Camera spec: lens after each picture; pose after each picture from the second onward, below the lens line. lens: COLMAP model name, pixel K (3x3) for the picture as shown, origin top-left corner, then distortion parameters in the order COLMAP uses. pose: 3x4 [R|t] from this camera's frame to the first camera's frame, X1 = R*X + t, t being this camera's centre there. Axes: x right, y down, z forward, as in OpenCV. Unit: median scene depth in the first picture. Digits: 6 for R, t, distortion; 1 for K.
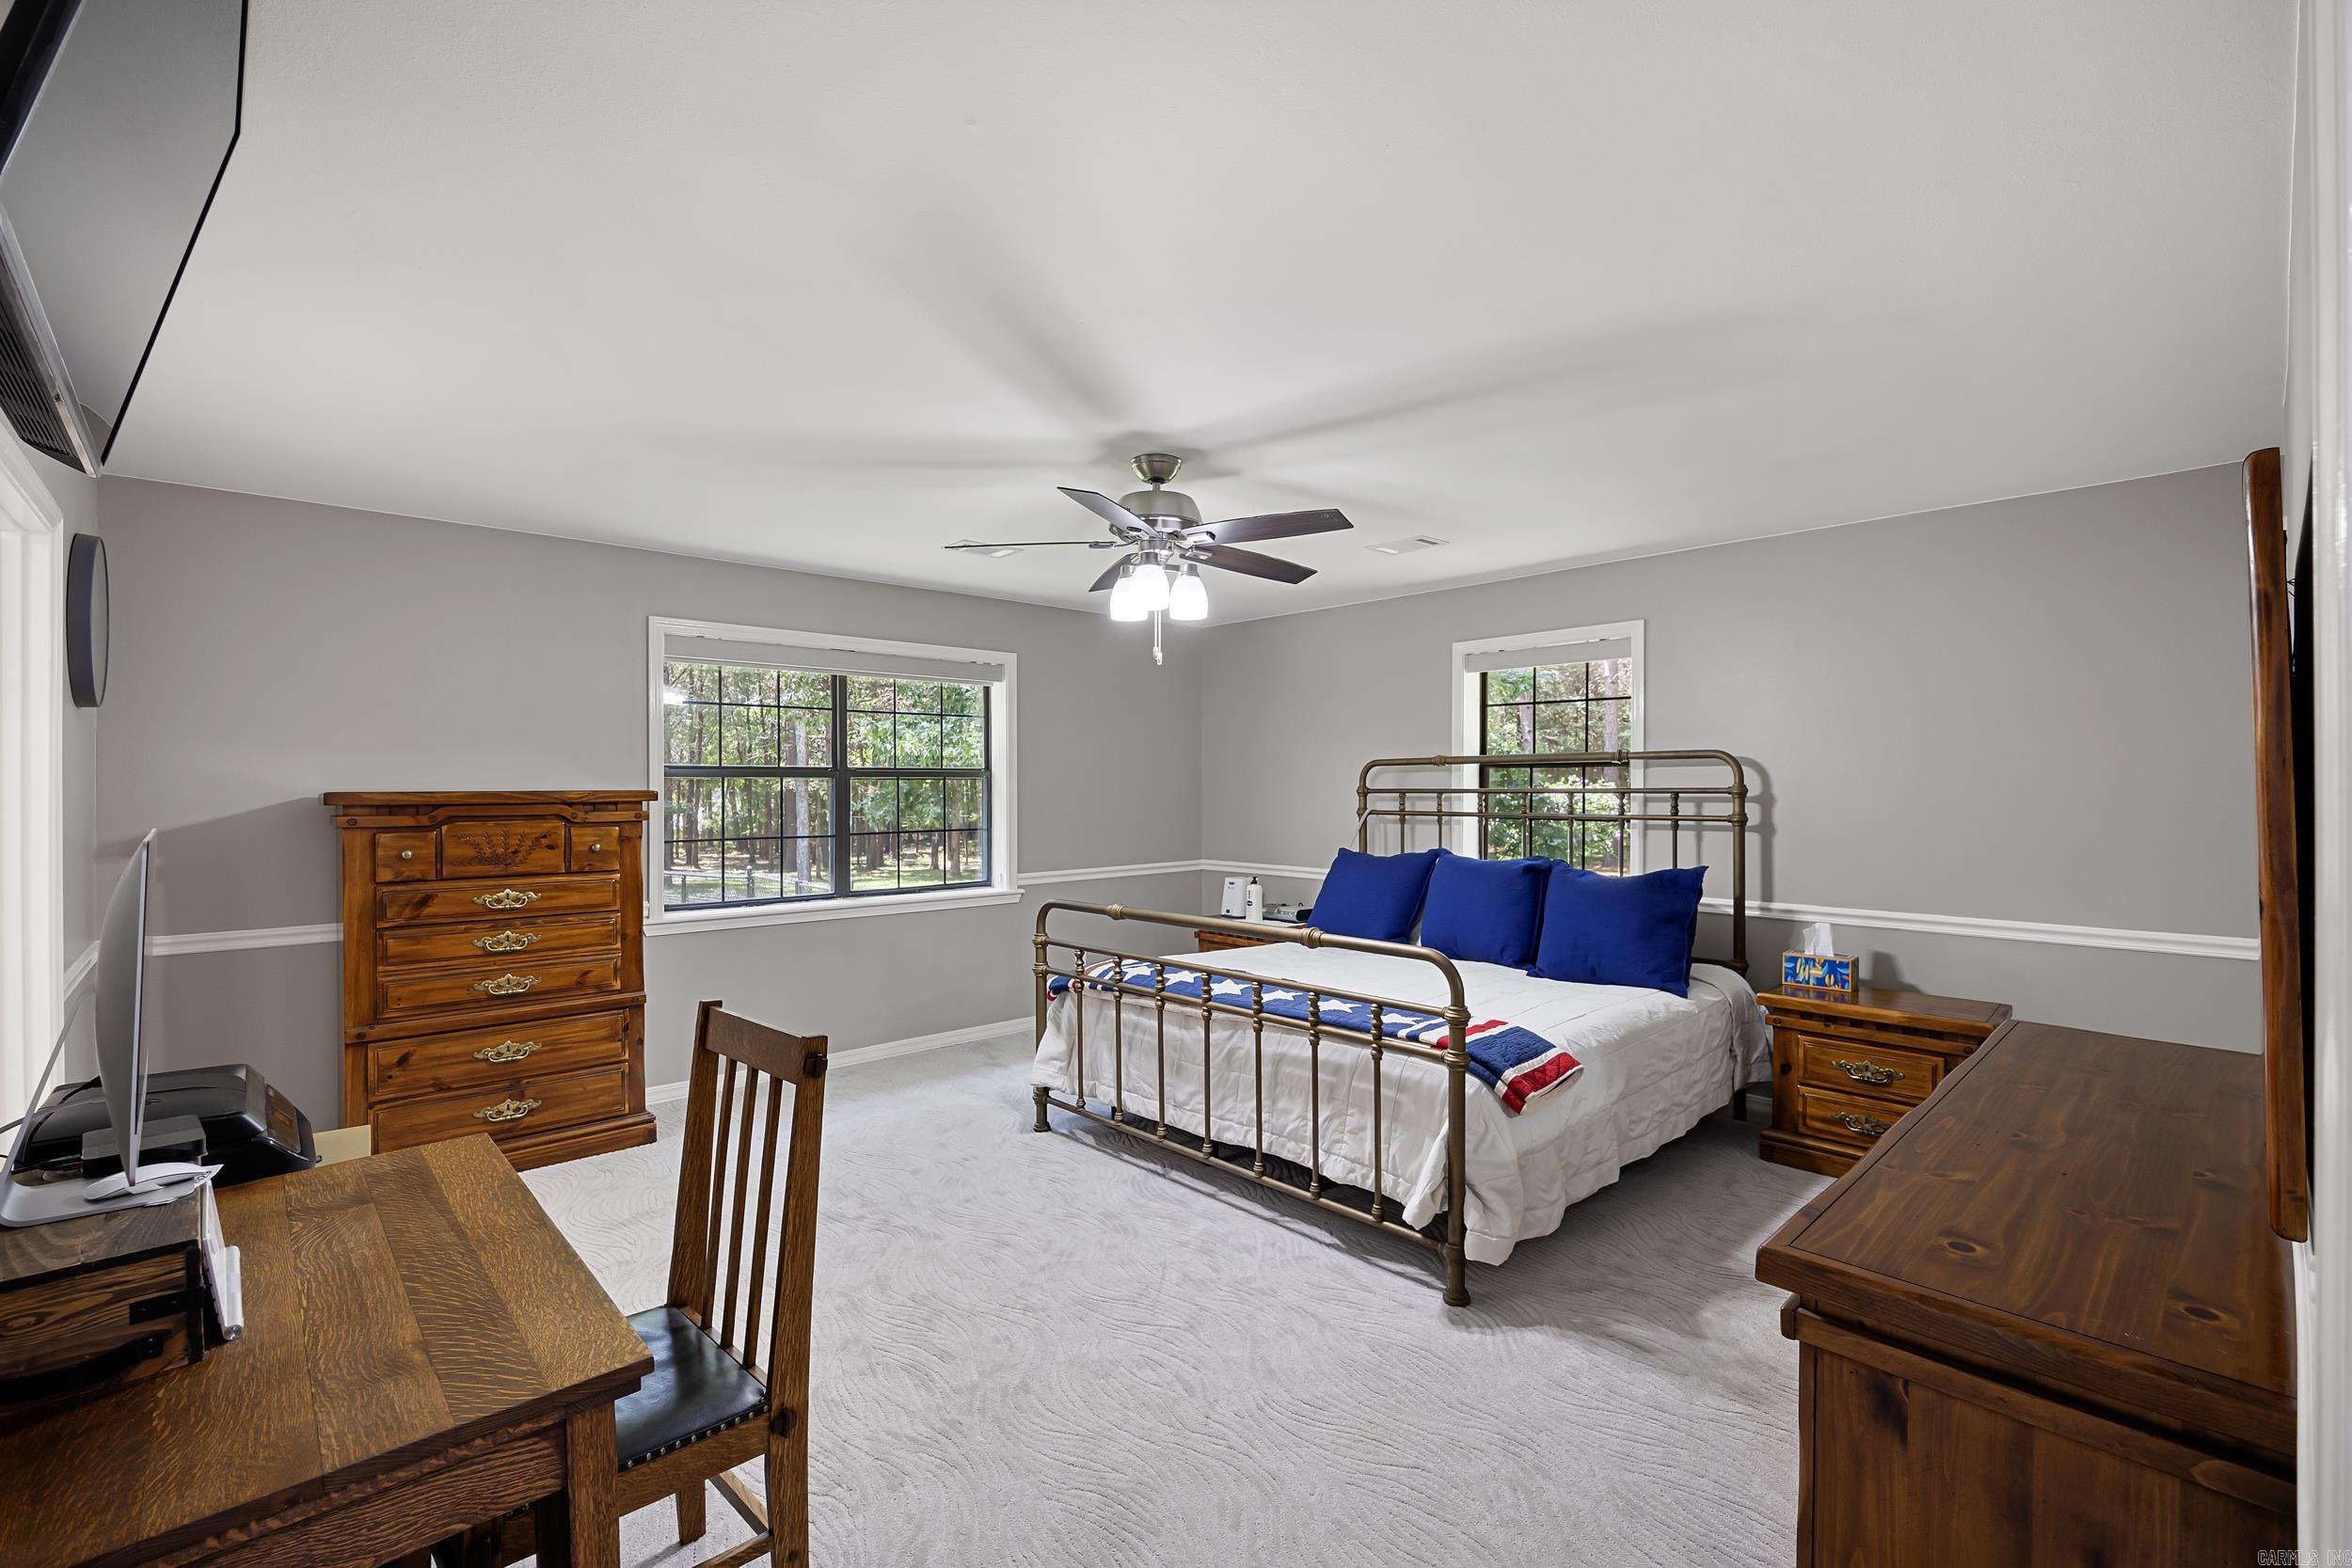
lens RADIAL K [[1023.7, 0, 1157.6], [0, 1023.7, 770.6], [0, 0, 1]] dist [-0.008154, 0.000055]
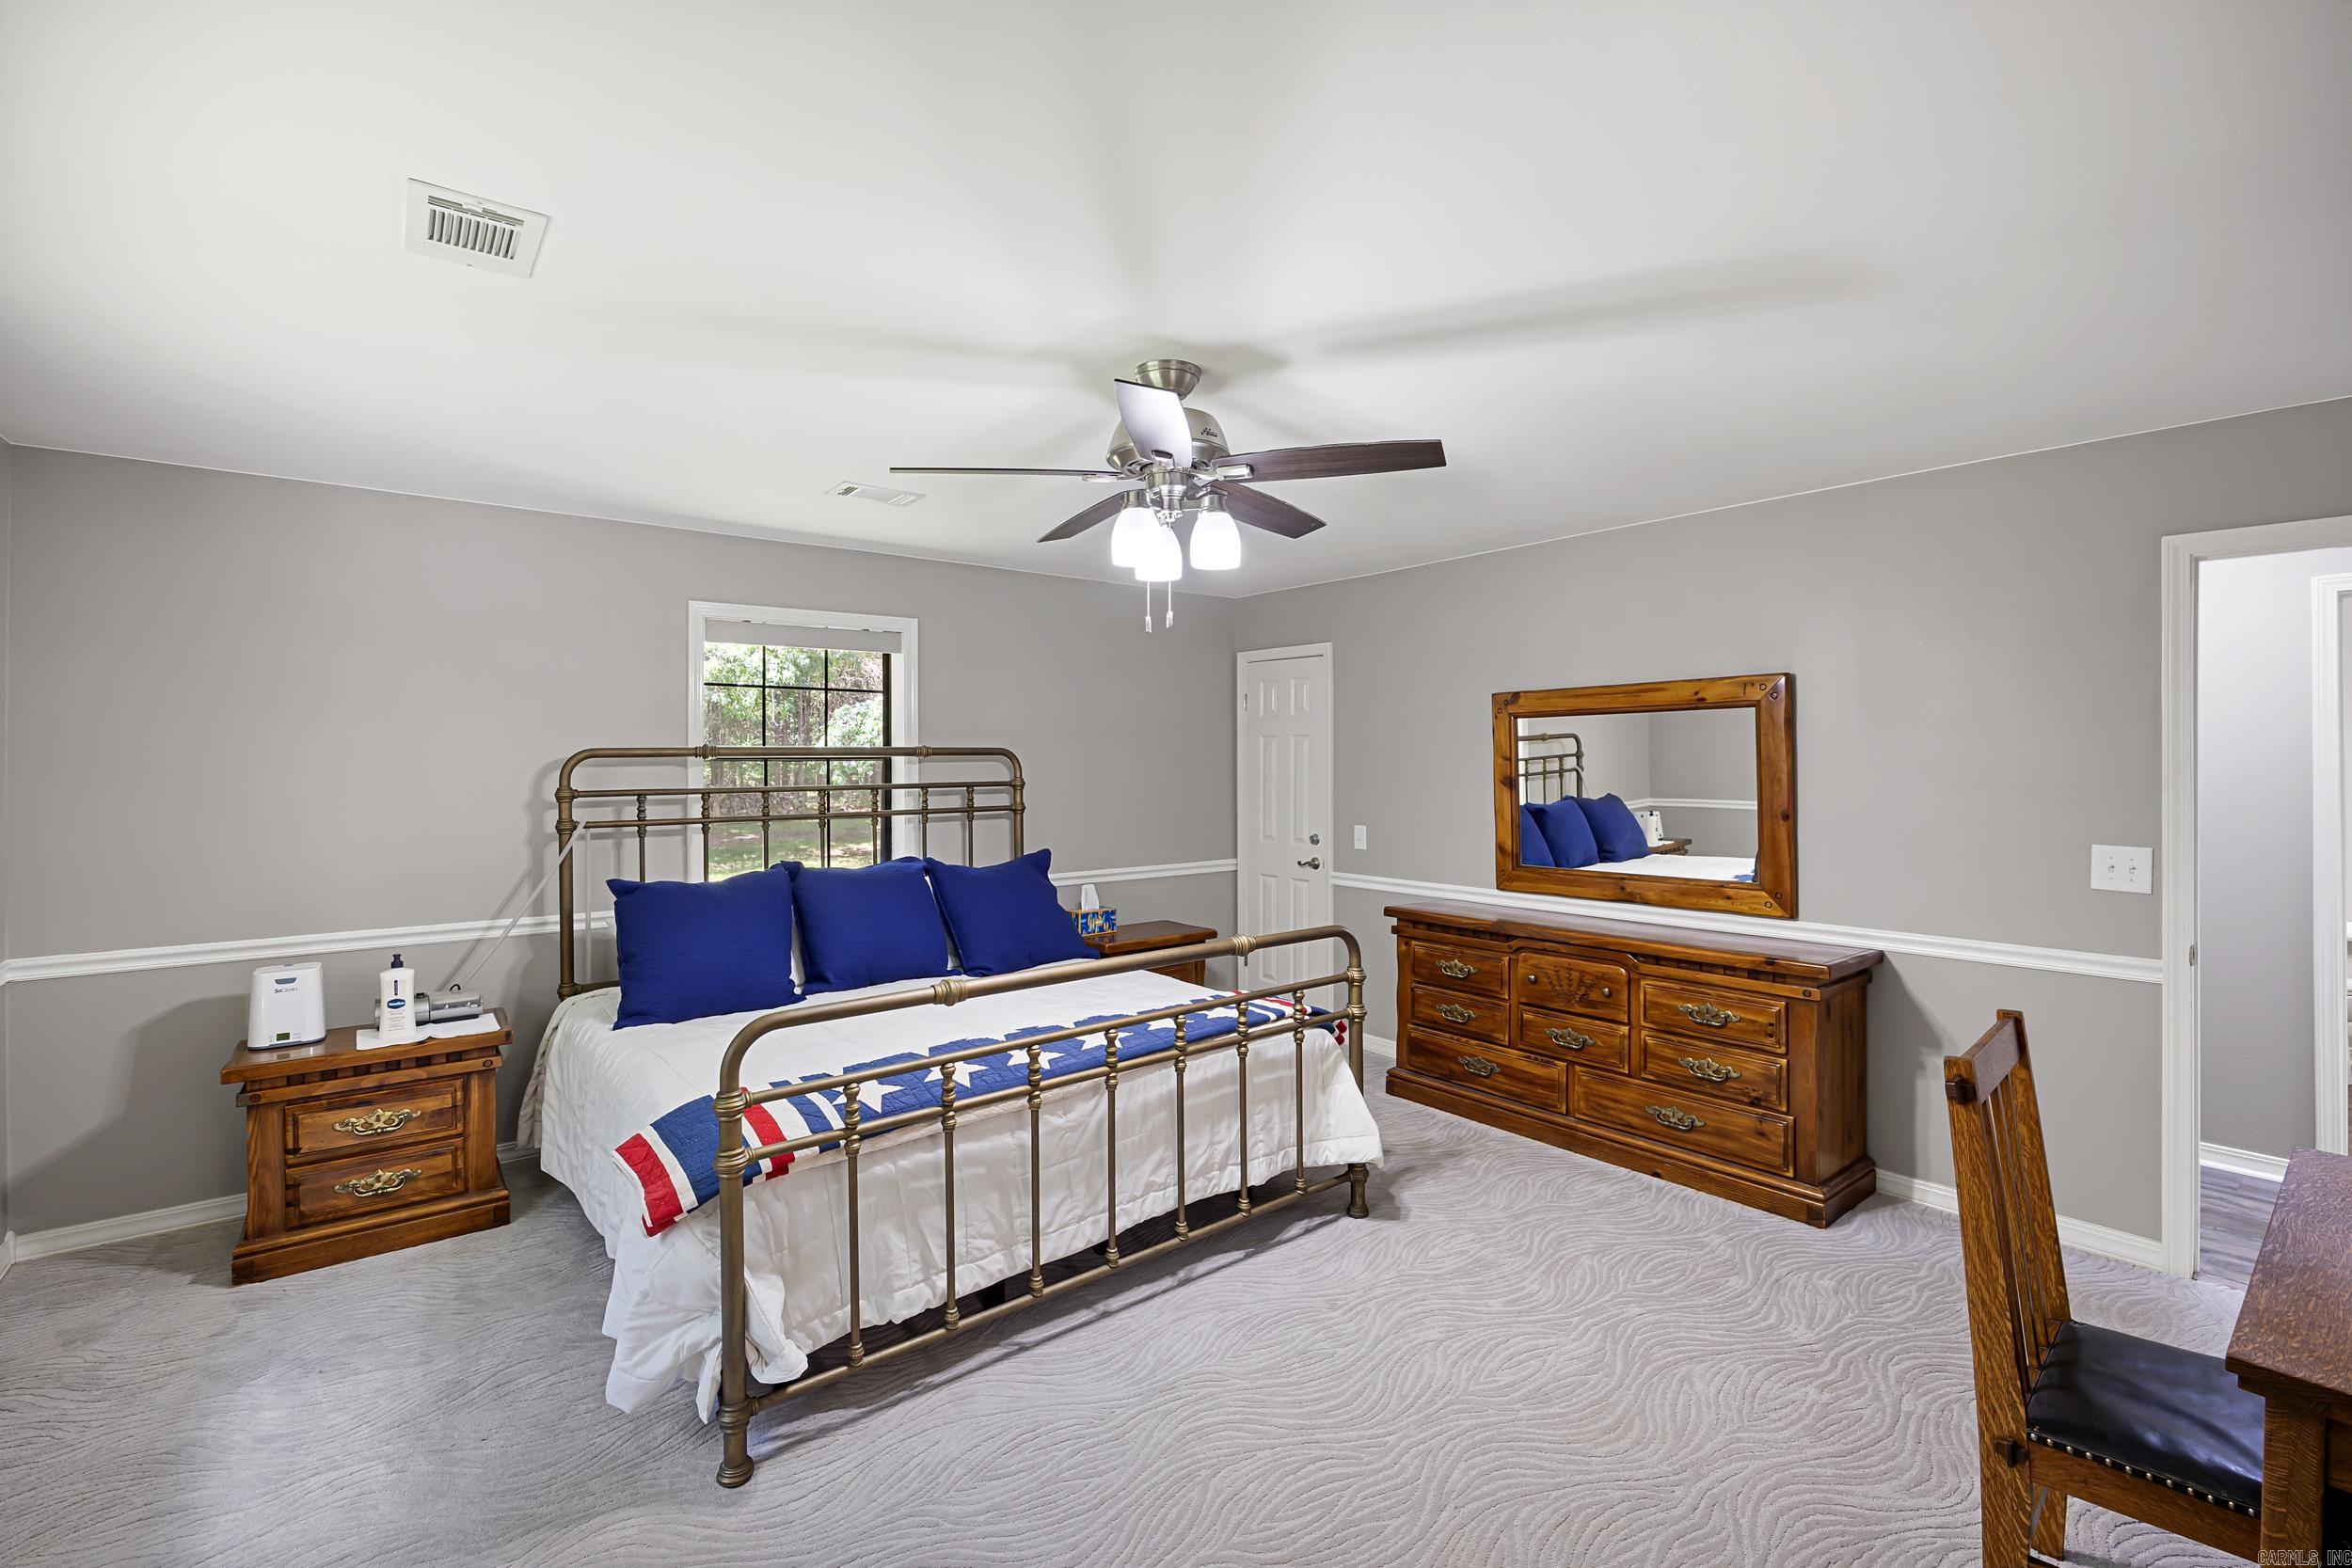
lens RADIAL K [[1023.7, 0, 1177.2], [0, 1023.7, 785.1], [0, 0, 1]] dist [-0.008154, 0.000055]
pose [[0.068534, -0.007249, 0.997622, -0.575147], [0.006516, 0.999956, 0.006818, 0.015423], [-0.997627, 0.006033, 0.068578, 0.738336]]
